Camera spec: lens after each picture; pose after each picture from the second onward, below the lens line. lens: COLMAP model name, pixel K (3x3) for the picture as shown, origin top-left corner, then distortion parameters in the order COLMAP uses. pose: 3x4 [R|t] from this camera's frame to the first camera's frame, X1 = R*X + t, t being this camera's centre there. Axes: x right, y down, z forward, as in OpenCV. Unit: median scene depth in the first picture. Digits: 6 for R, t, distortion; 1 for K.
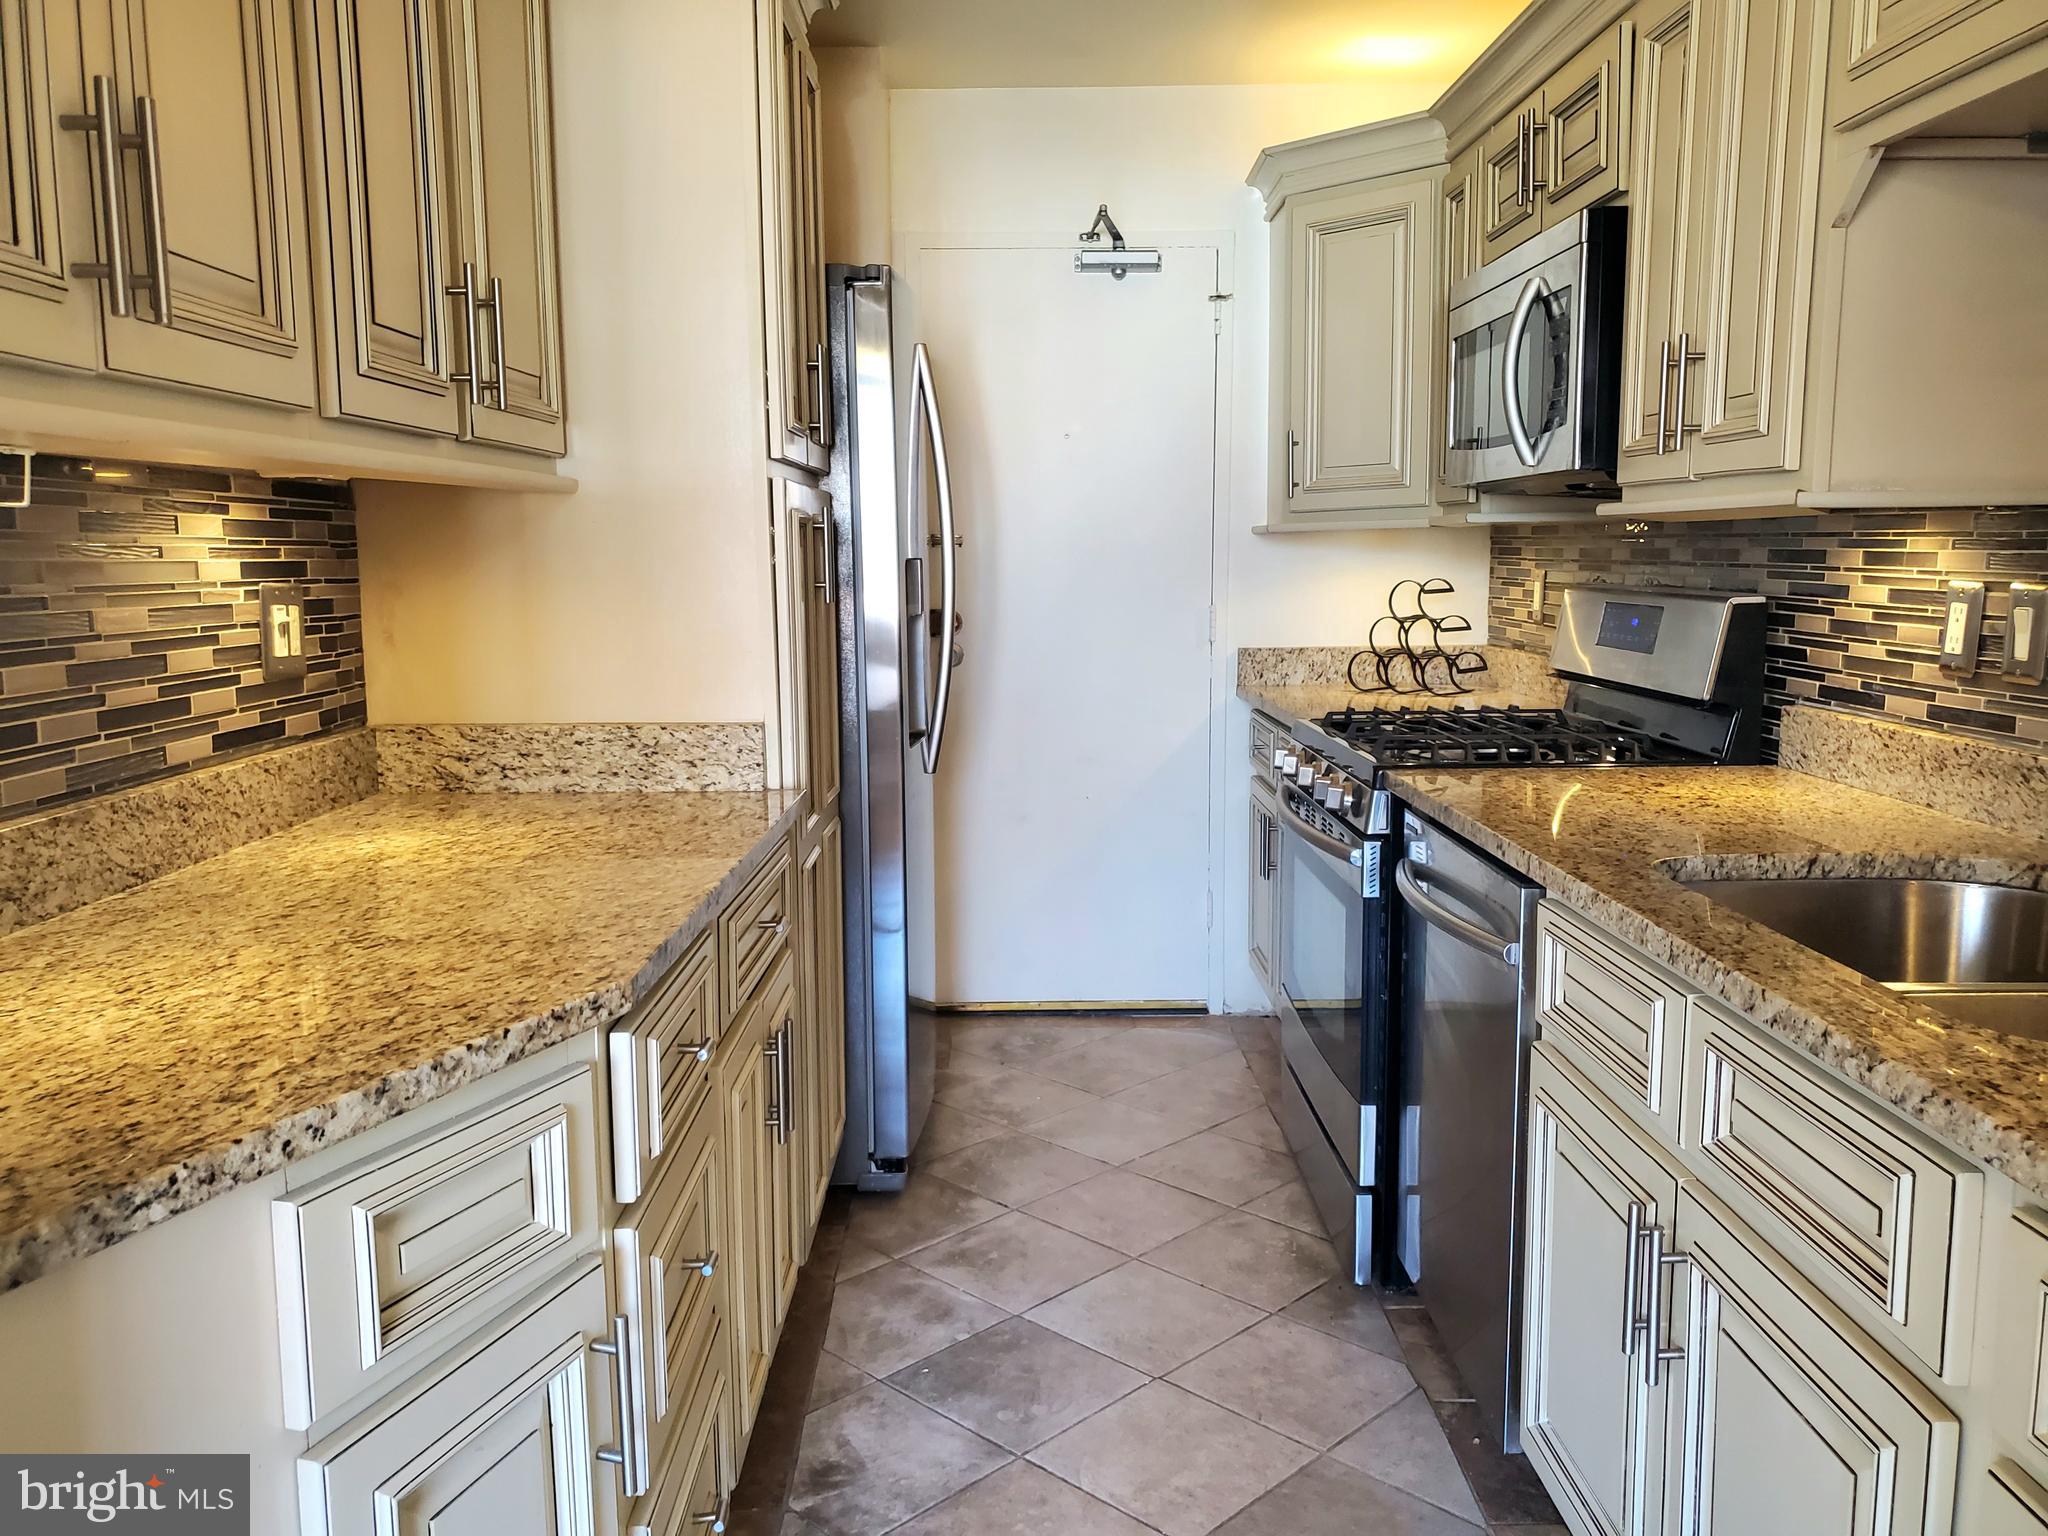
lens RADIAL K [[1606.2, 0, 1043.2], [0, 1606.2, 767.3], [0, 0, 1]] dist [0.010668, 0.004926]
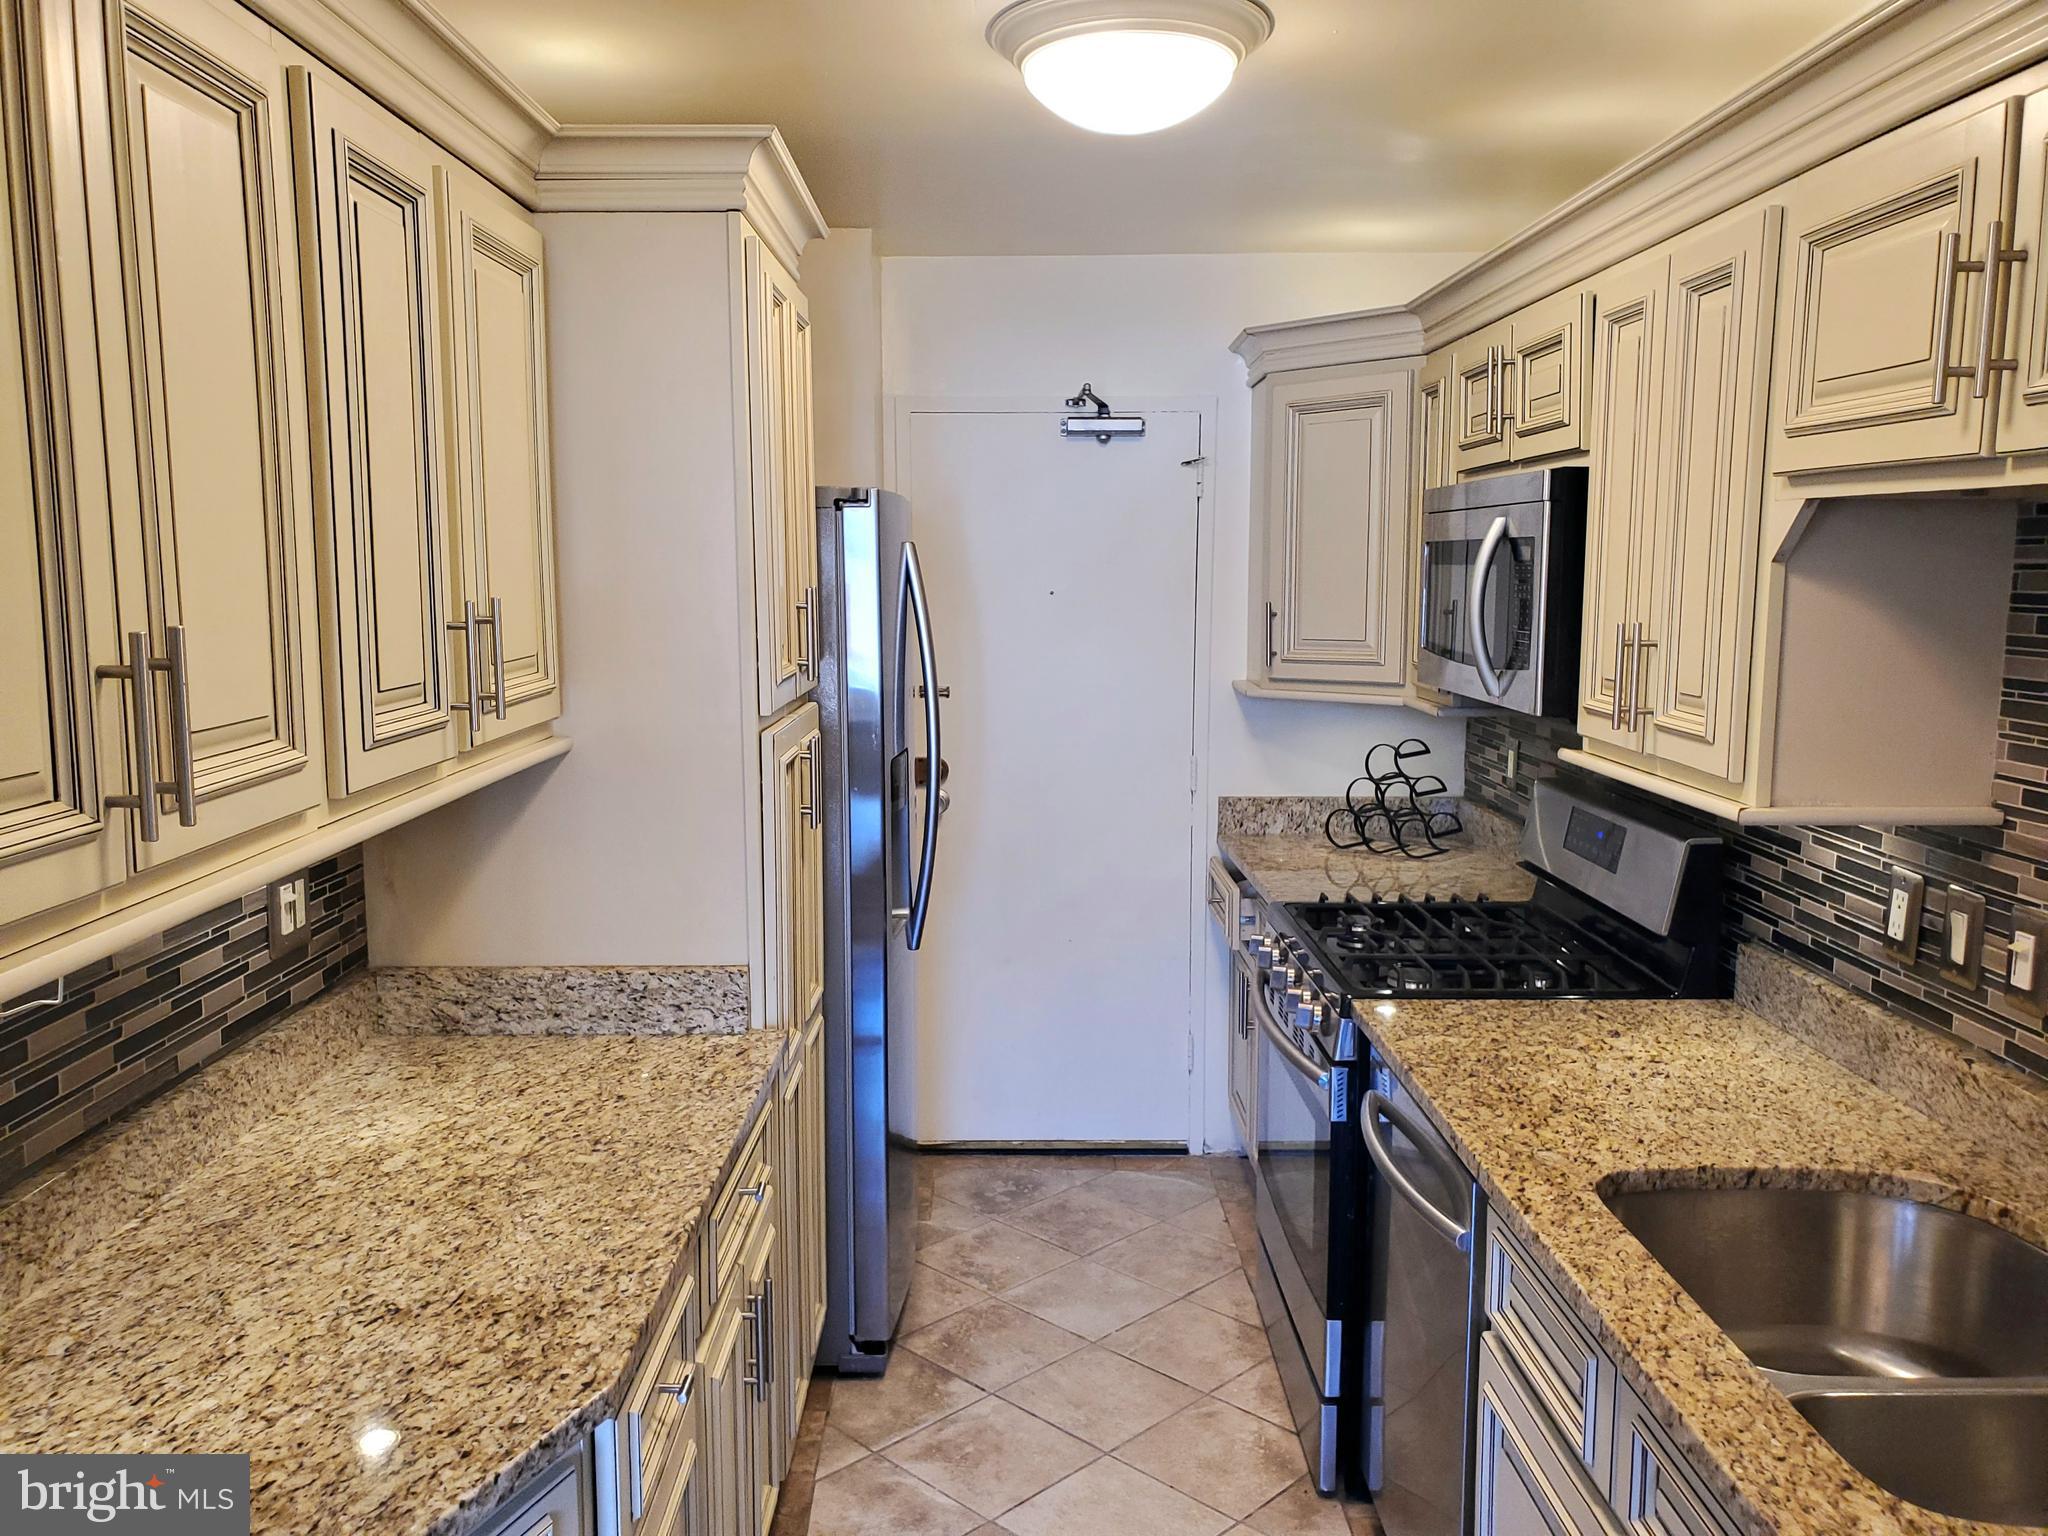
lens RADIAL K [[1611.2, 0, 1024.0], [0, 1611.2, 768.0], [0, 0, 1]] dist [-0.008963, 0.047486]
pose [[0.999934, 0.007369, -0.008855, 0.011112], [-0.007412, 0.999961, -0.004824, -0.143417], [0.008819, 0.004890, 0.999949, -0.034902]]
